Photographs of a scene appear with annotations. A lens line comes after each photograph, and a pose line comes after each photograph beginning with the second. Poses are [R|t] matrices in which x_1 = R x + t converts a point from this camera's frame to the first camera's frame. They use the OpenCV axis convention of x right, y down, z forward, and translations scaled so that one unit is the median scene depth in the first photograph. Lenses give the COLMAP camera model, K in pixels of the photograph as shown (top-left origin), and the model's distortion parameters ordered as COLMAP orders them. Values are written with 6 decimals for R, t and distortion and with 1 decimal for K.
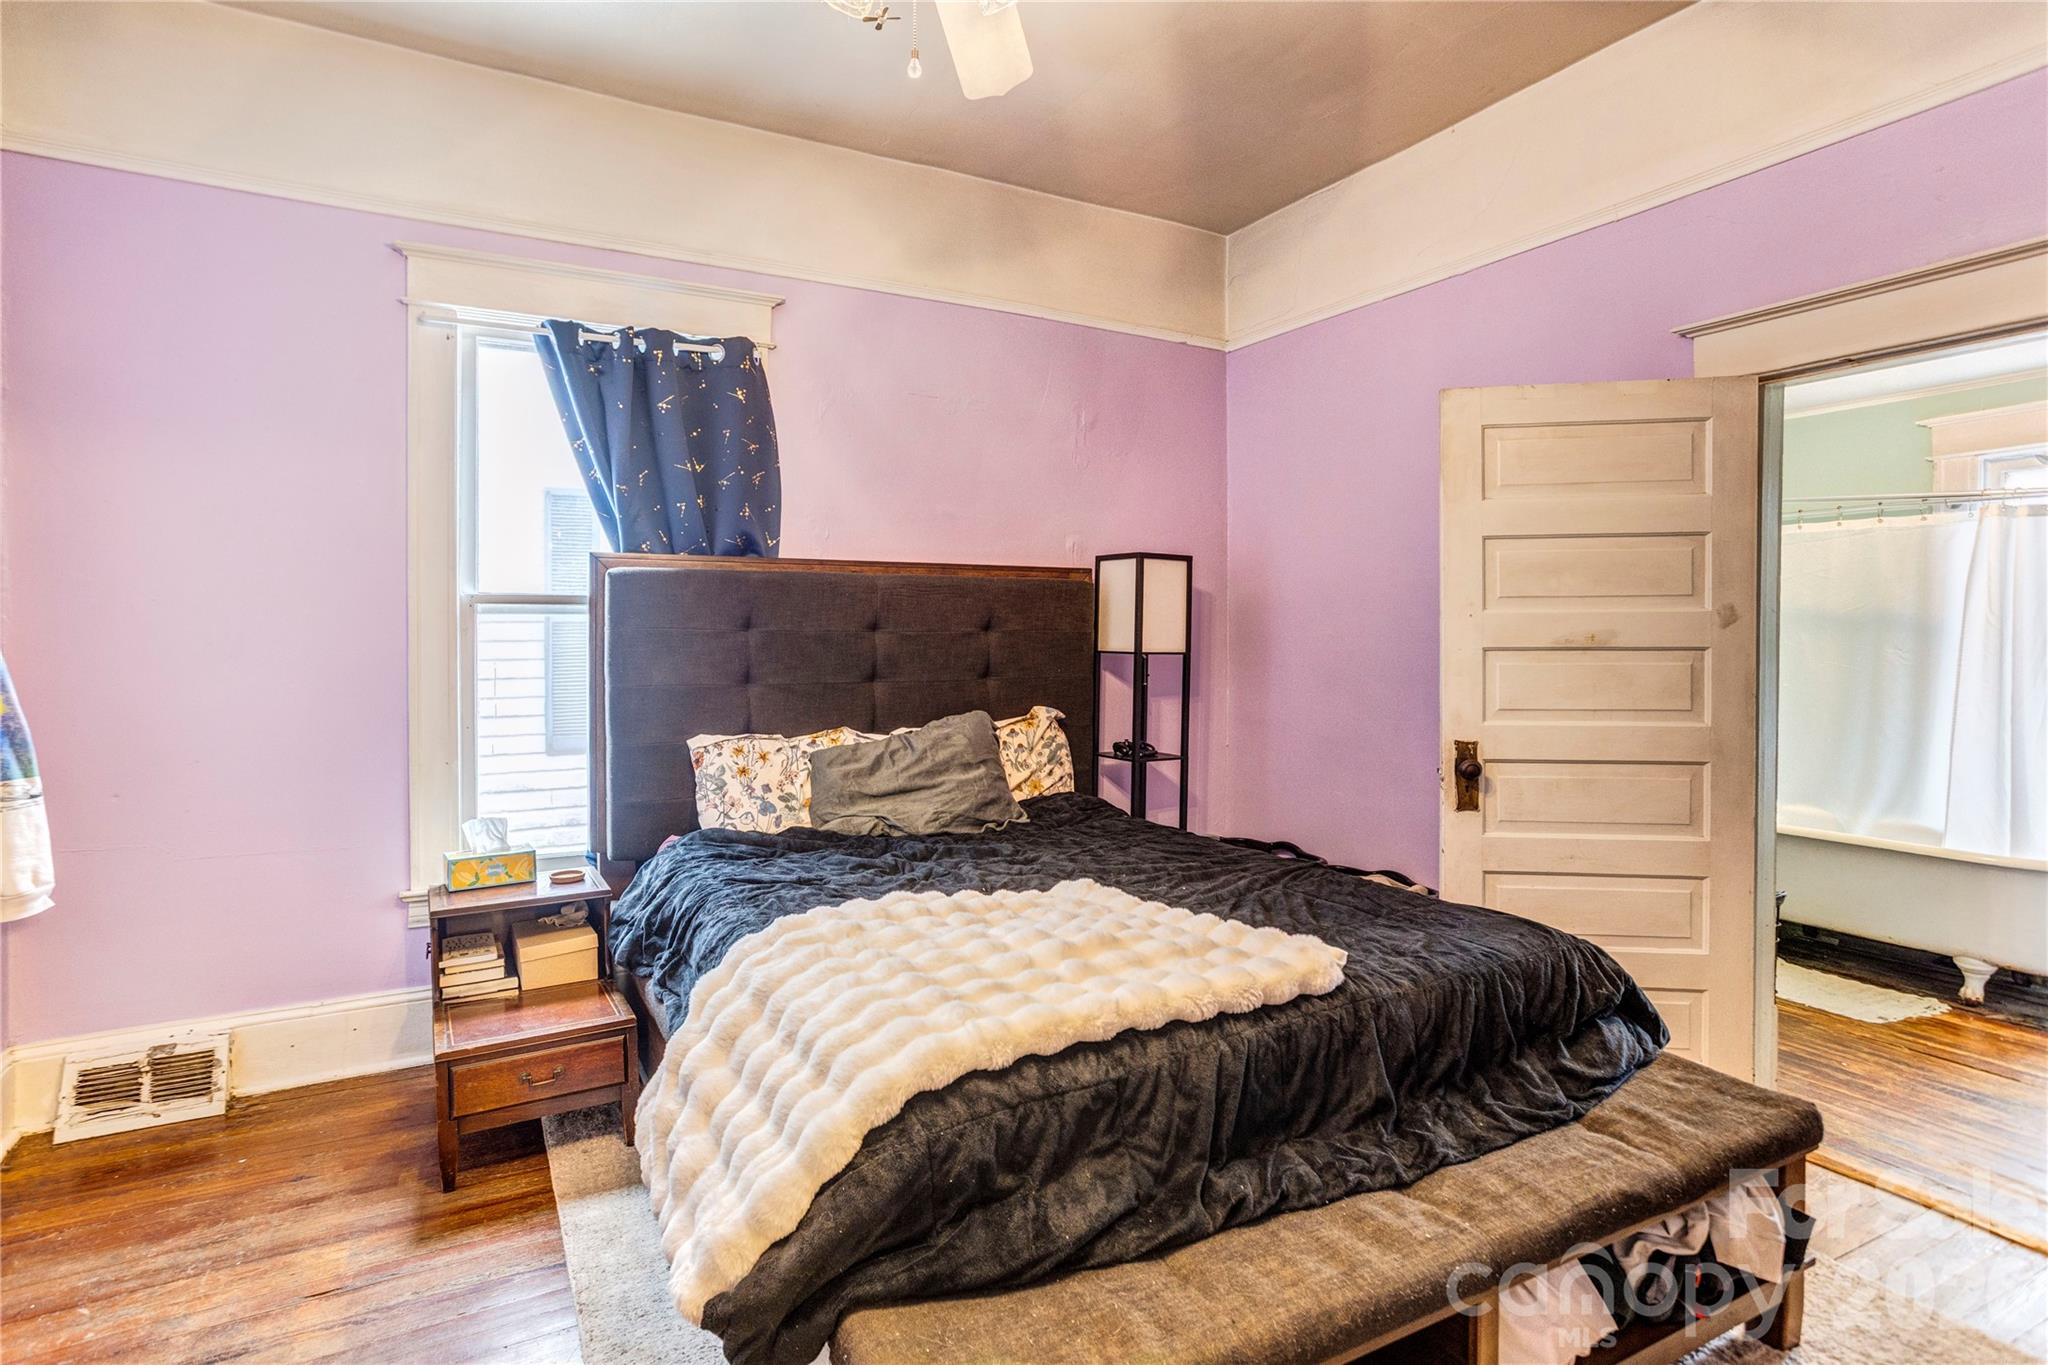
lens RADIAL K [[1000.7, 0, 1011.5], [0, 1000.7, 658.3], [0, 0, 1]] dist [-0.054538, 0.031980]
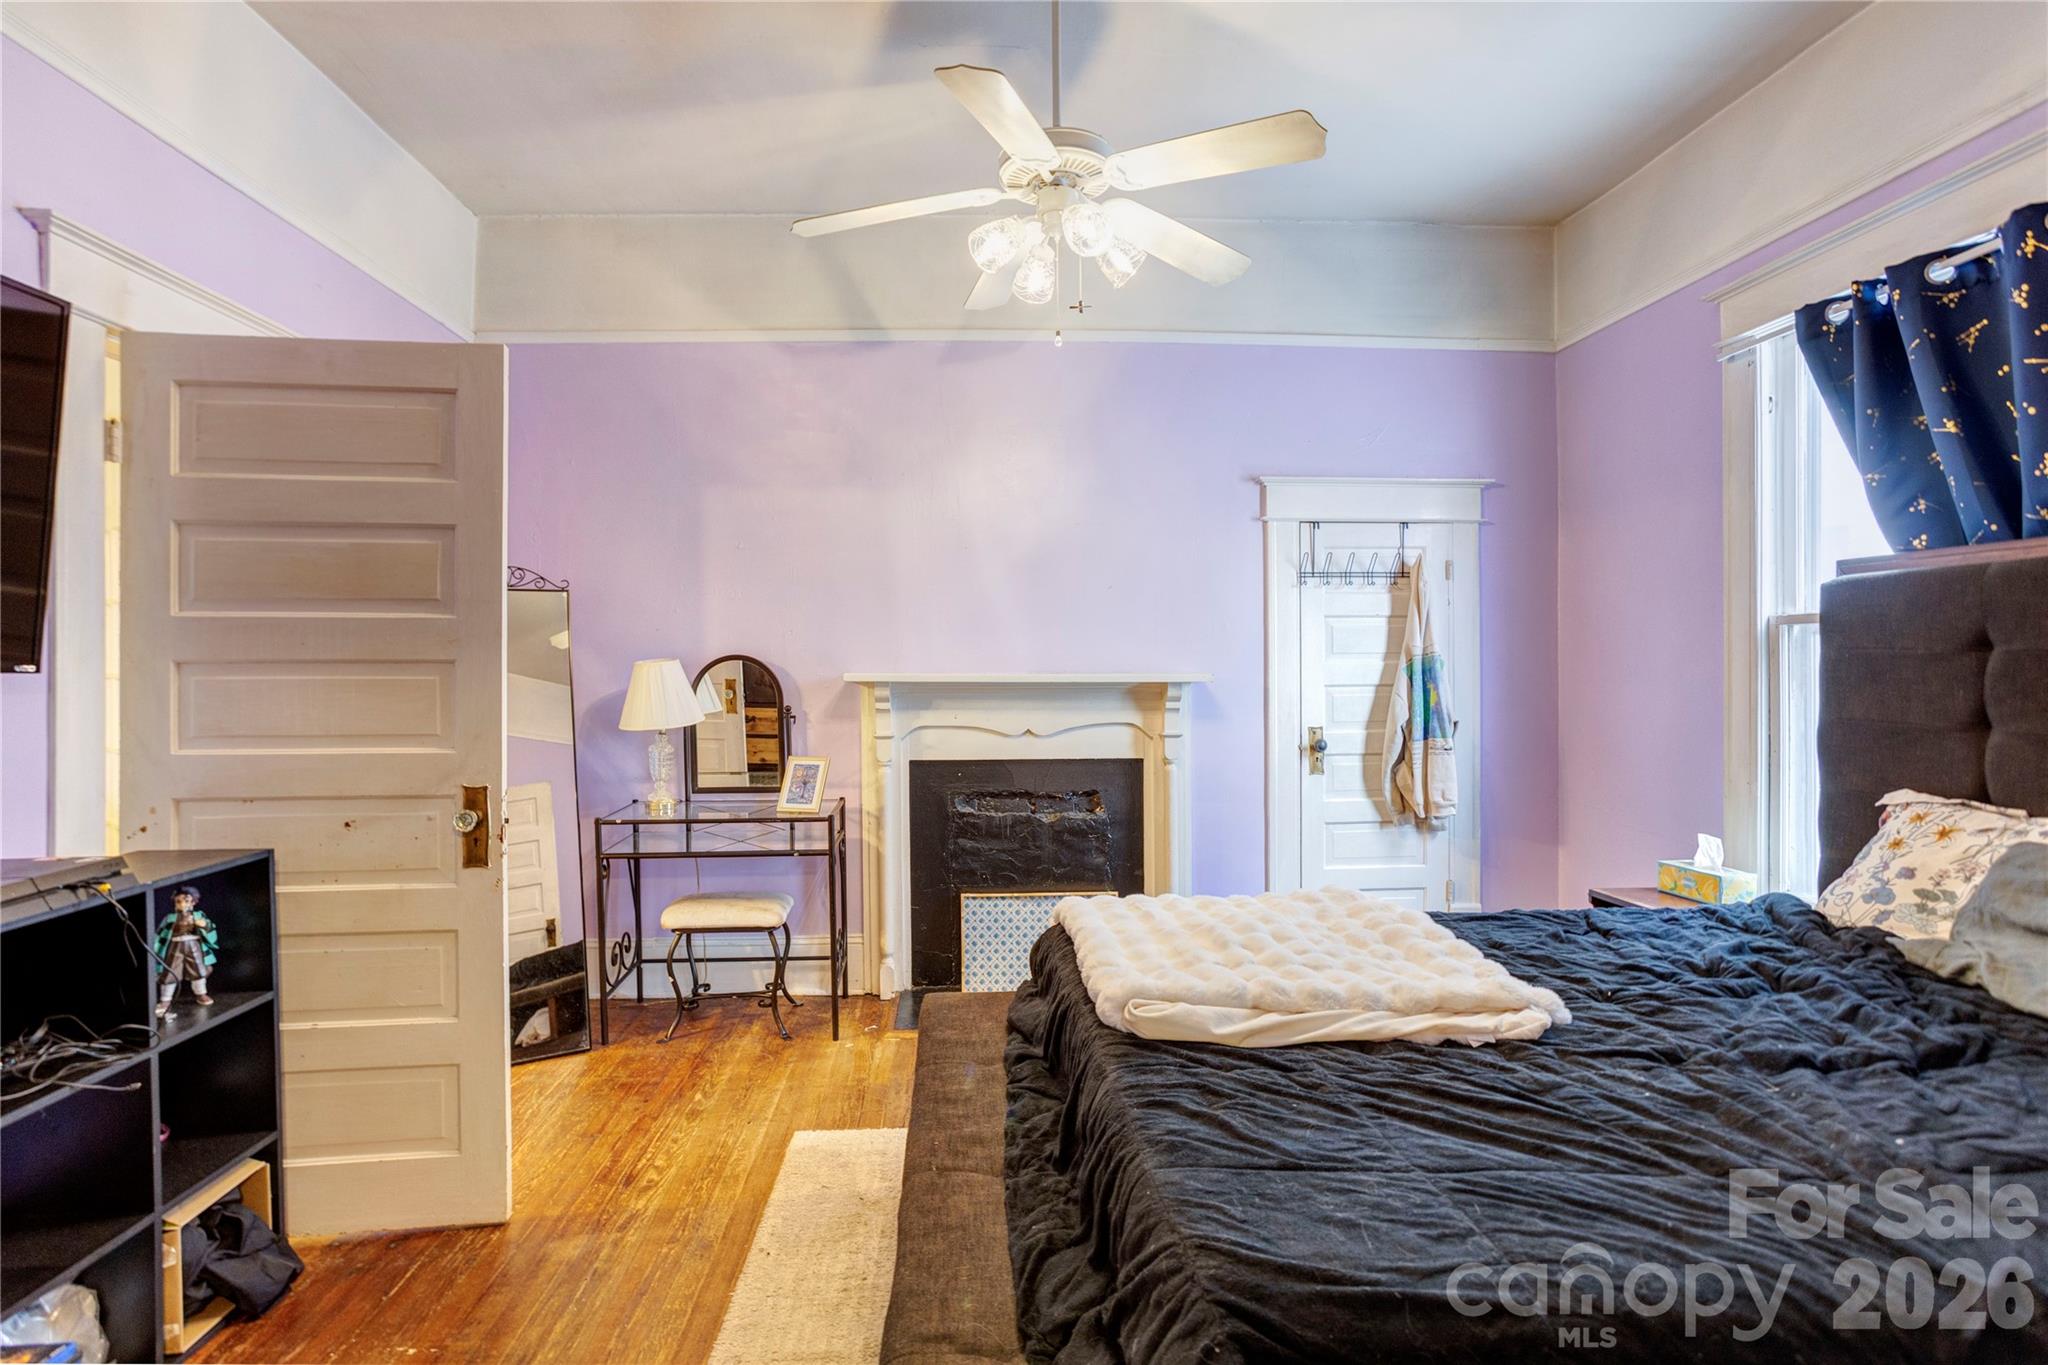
lens RADIAL K [[1000.7, 0, 1011.5], [0, 1000.7, 658.3], [0, 0, 1]] dist [-0.054538, 0.031980]
pose [[-0.366142, 0.011057, -0.930493, 0.627020], [-0.011288, 0.999803, 0.016322, -0.026746], [0.930490, 0.016479, -0.365945, 0.636801]]
